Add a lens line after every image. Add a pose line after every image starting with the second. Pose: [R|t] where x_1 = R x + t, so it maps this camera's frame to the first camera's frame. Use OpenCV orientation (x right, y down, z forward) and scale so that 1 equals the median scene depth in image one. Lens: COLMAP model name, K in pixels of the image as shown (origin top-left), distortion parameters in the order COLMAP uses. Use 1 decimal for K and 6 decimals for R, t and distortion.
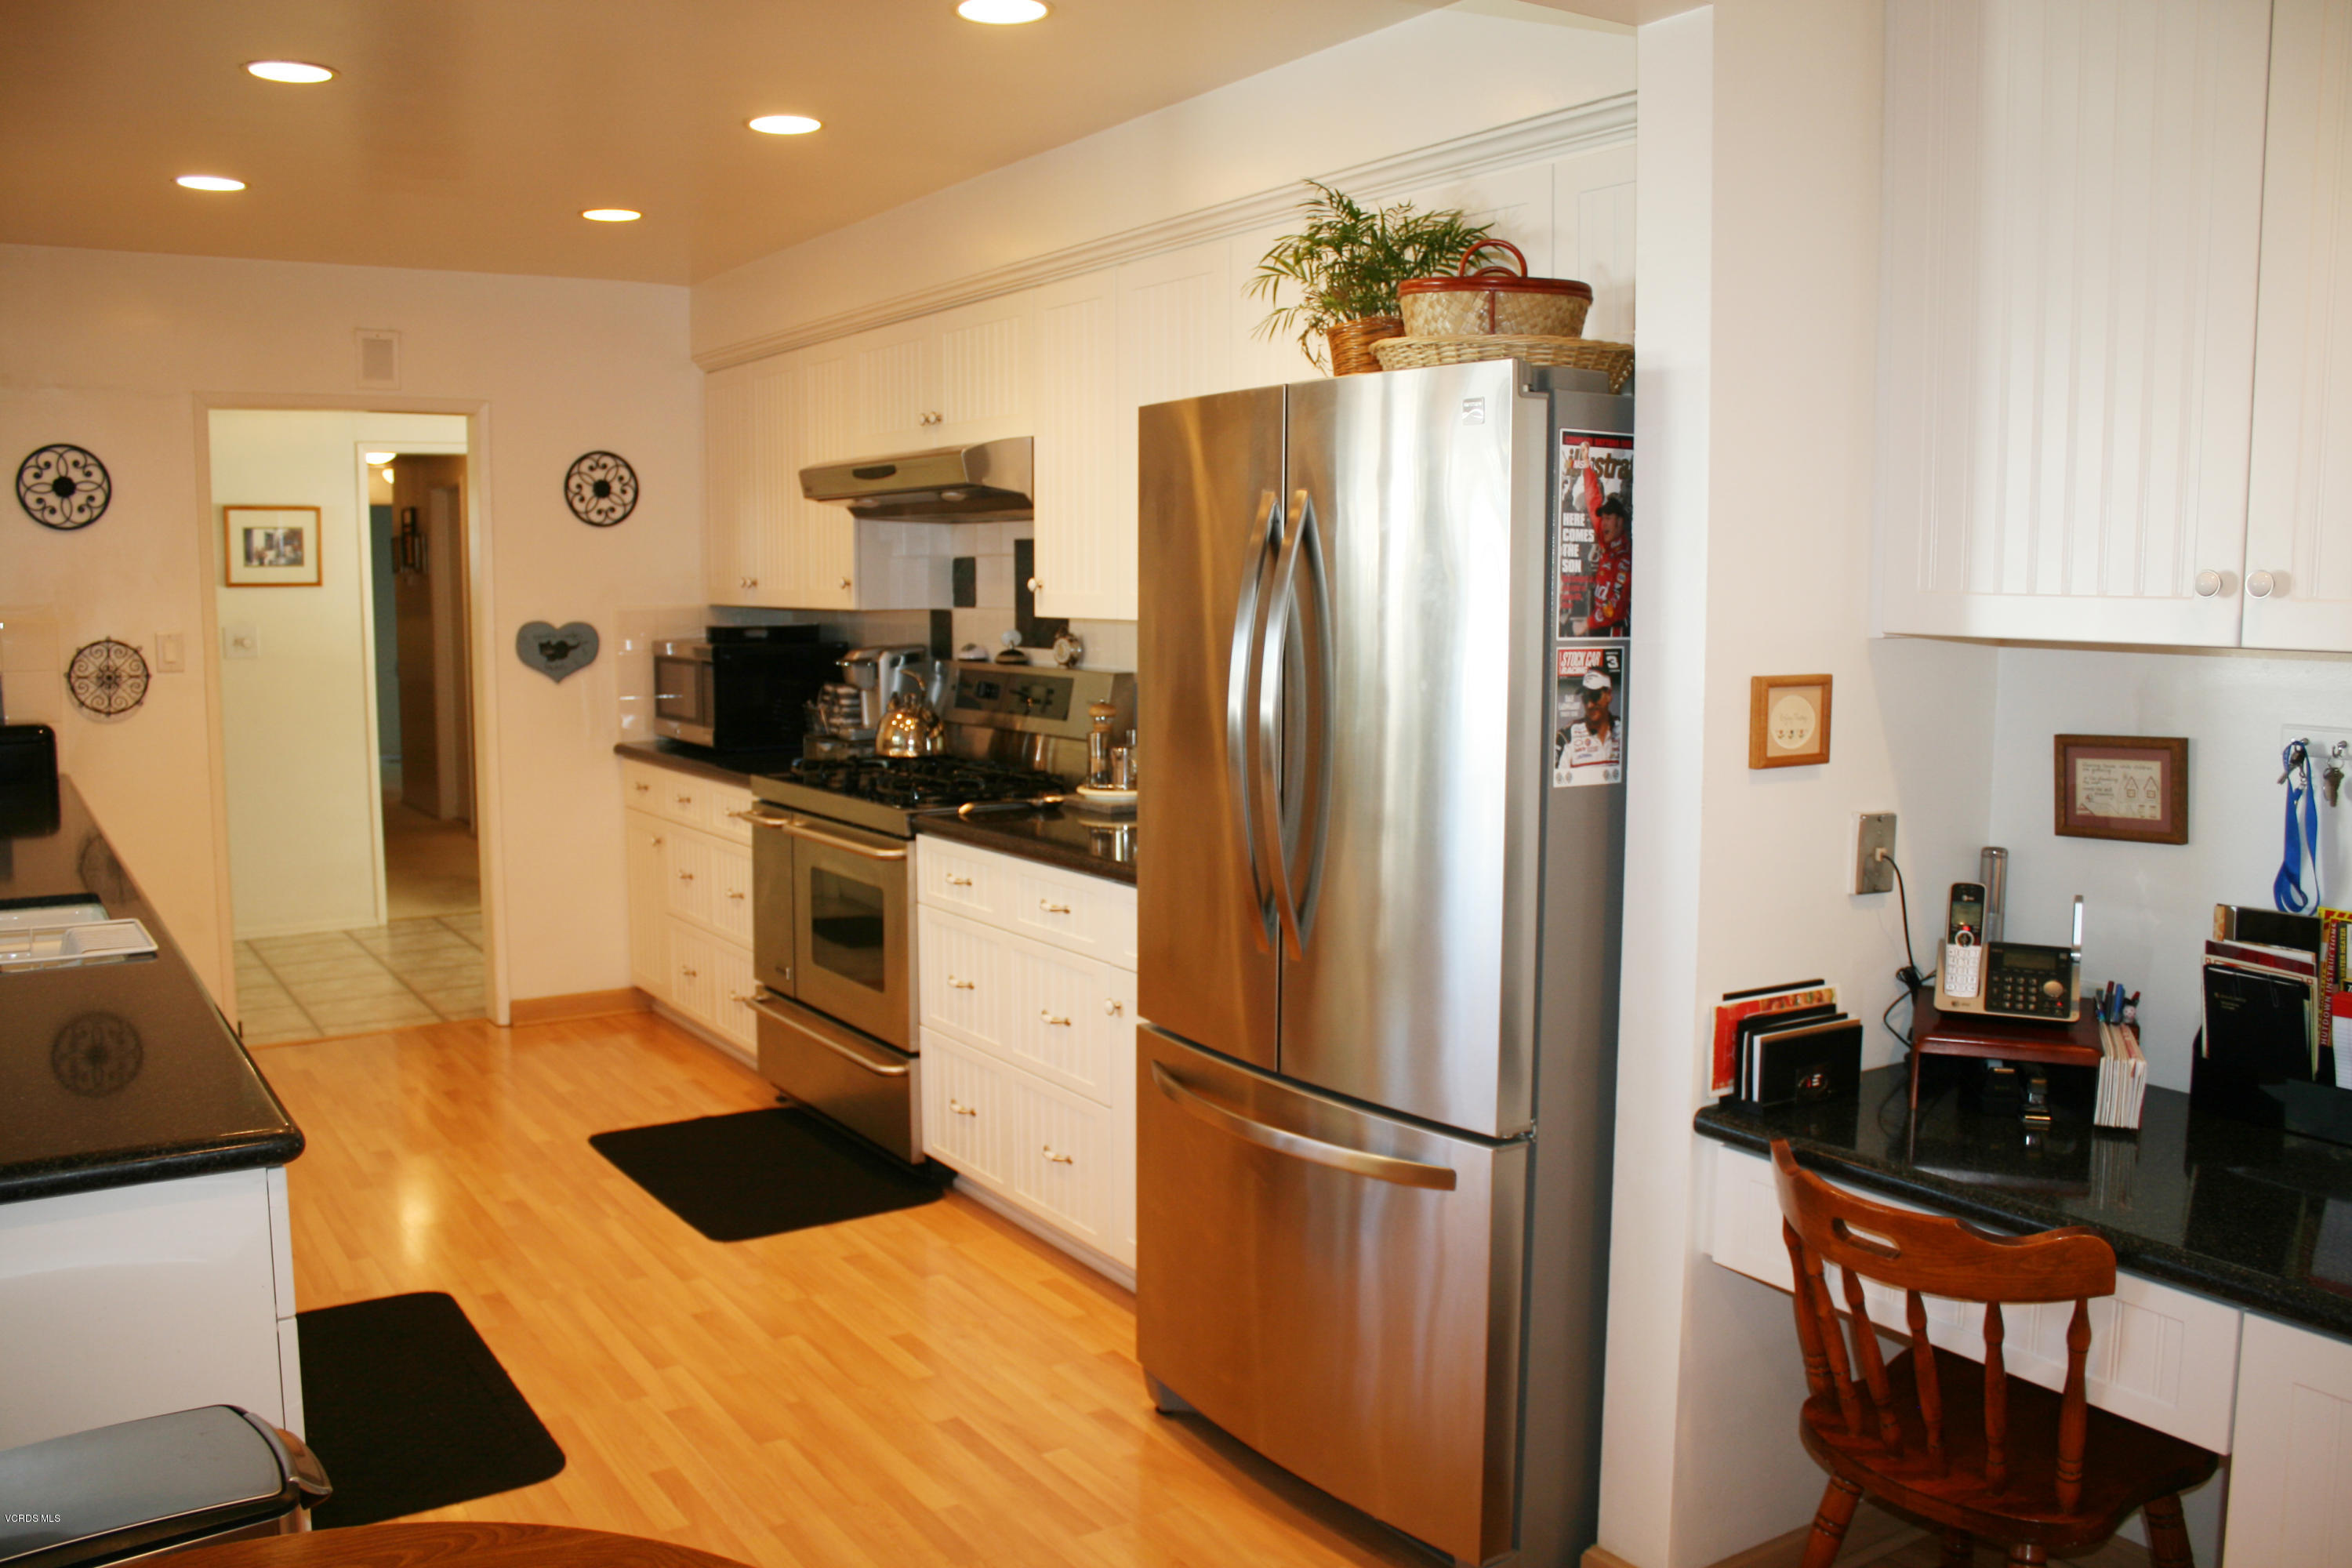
lens RADIAL K [[1980.1, 0, 1175.1], [0, 1980.1, 798.3], [0, 0, 1]] dist [-0.169383, 0.151489]
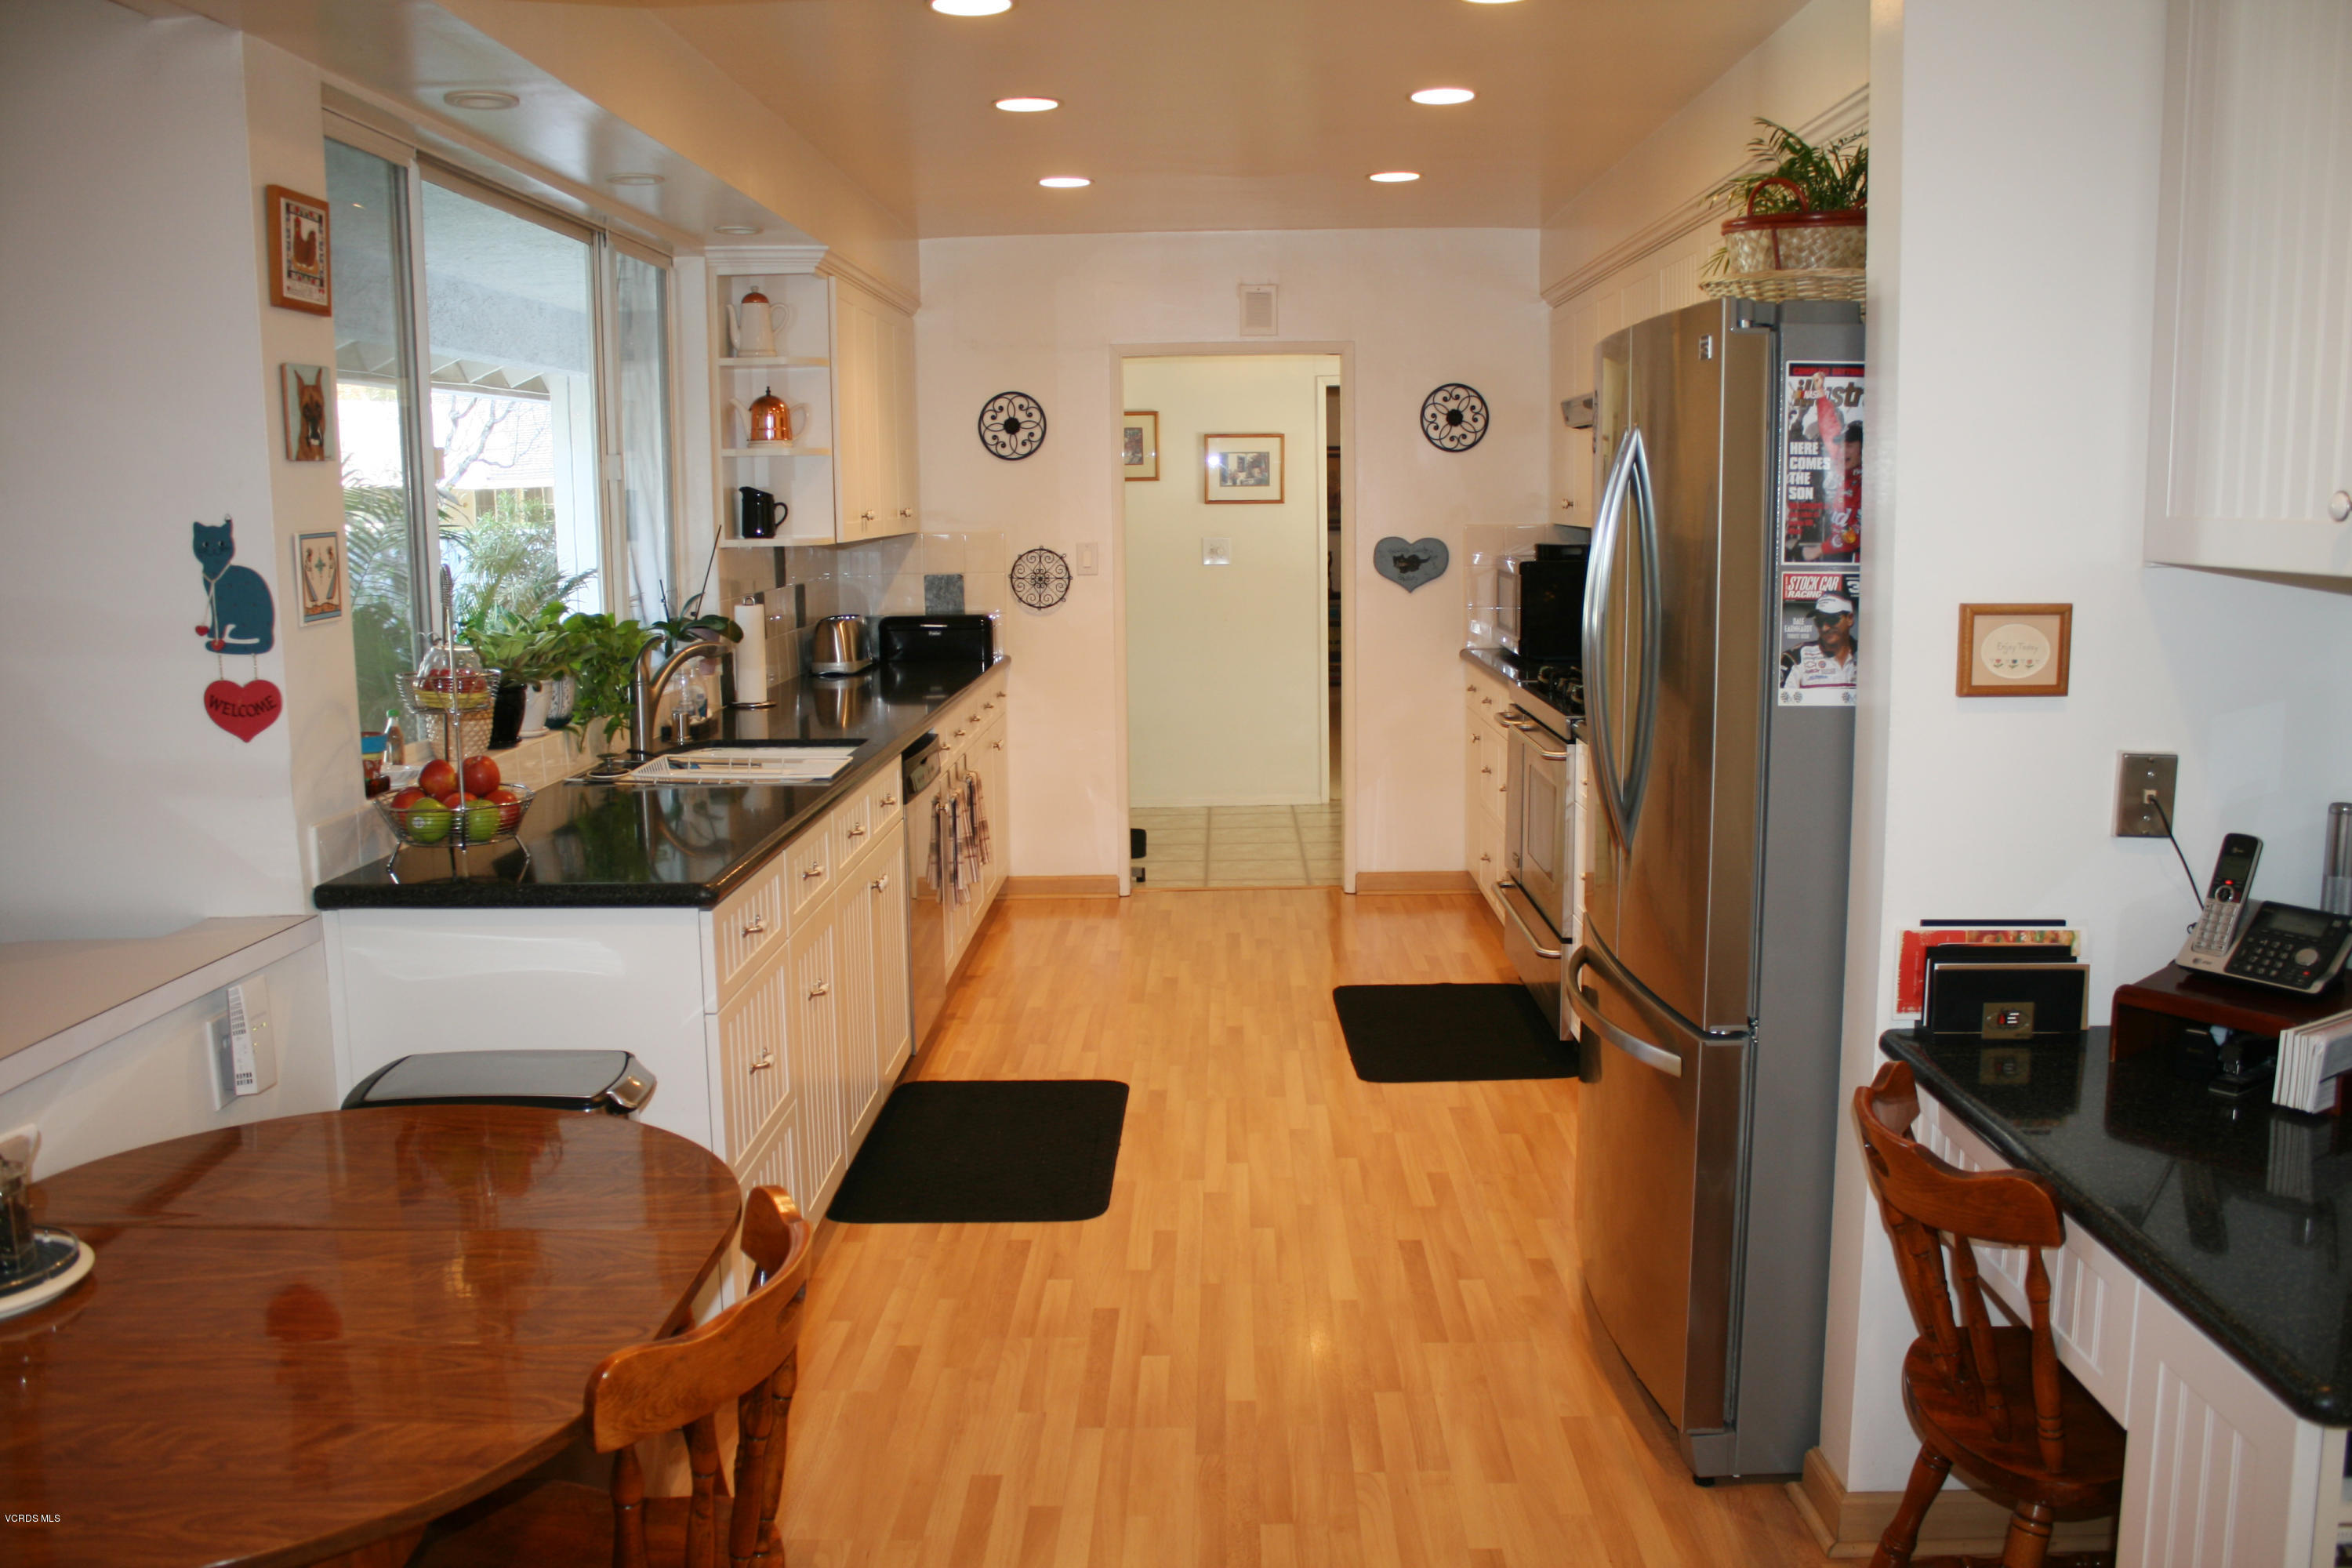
lens RADIAL K [[1980.1, 0, 1158.0], [0, 1980.1, 798.6], [0, 0, 1]] dist [-0.169383, 0.151489]
pose [[0.823976, 0.075126, -0.561622, 0.396622], [-0.051019, 0.996982, 0.058511, 0.000017], [0.564323, -0.019558, 0.825322, -0.032542]]
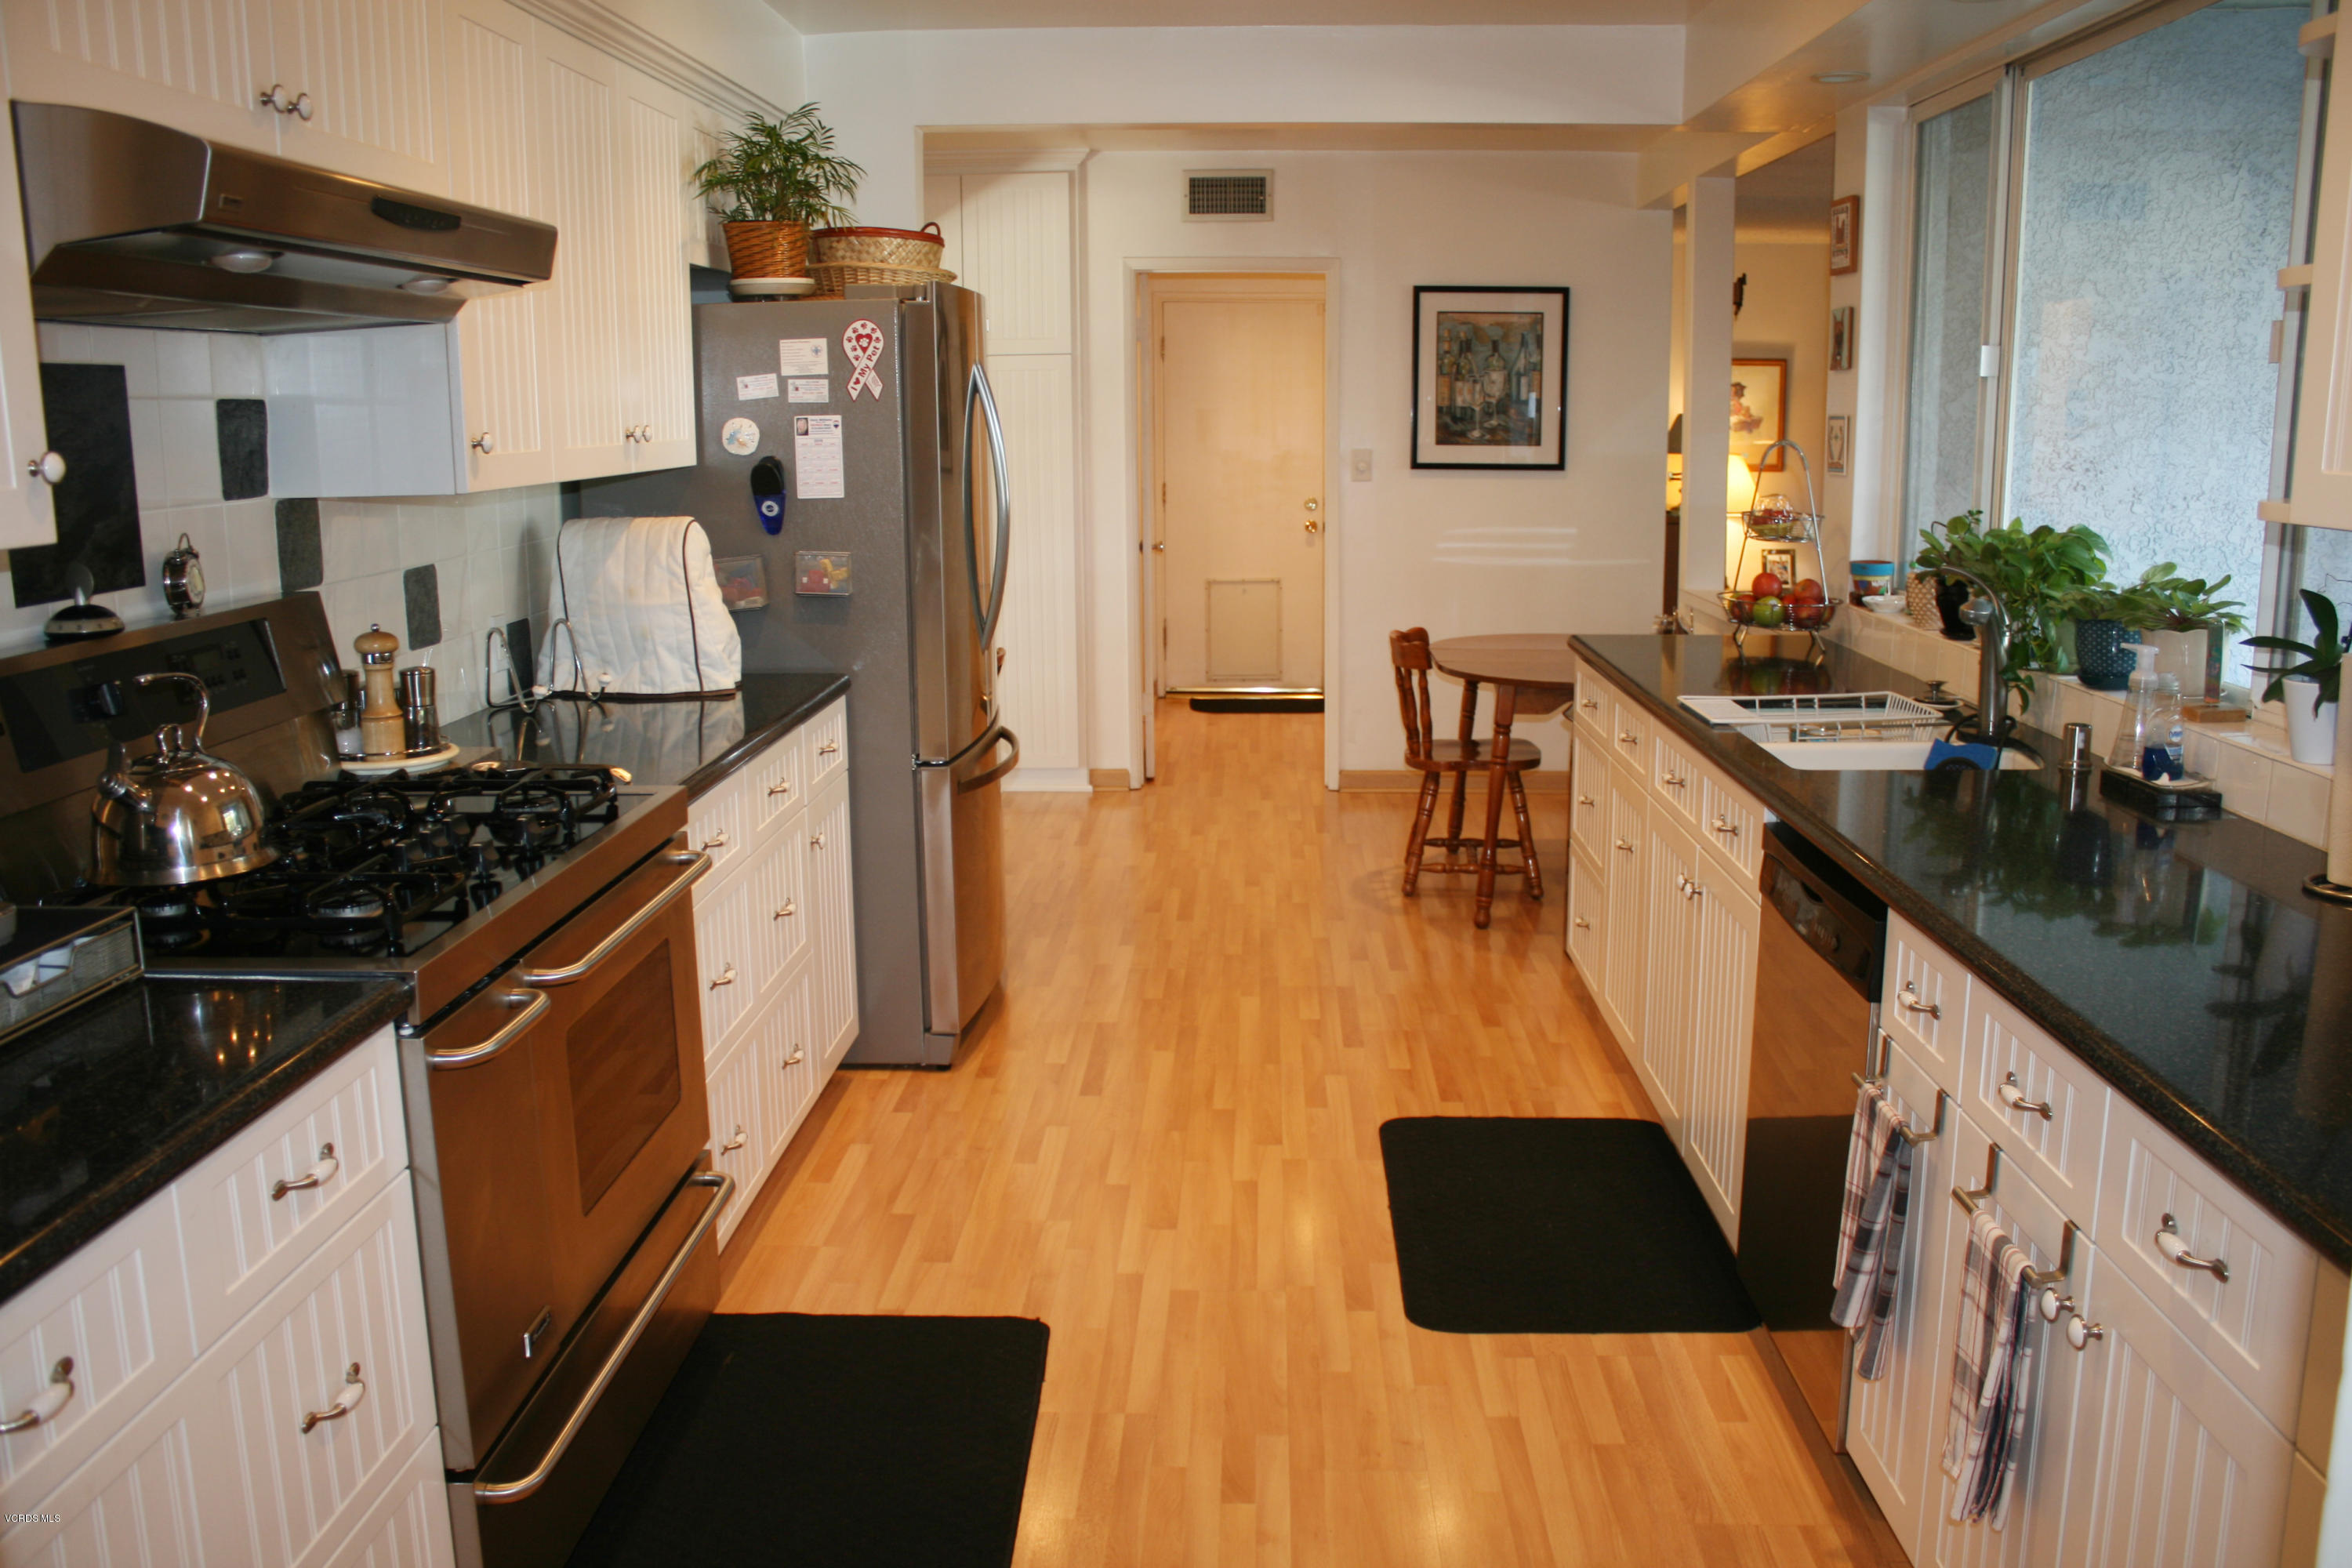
lens RADIAL K [[1980.1, 0, 1181.7], [0, 1980.1, 782.9], [0, 0, 1]] dist [-0.169383, 0.151489]
pose [[-0.819969, -0.102929, 0.563077, -0.874679], [0.071856, 0.957409, 0.279651, -0.225735], [-0.567880, 0.269766, -0.777650, 1.934100]]
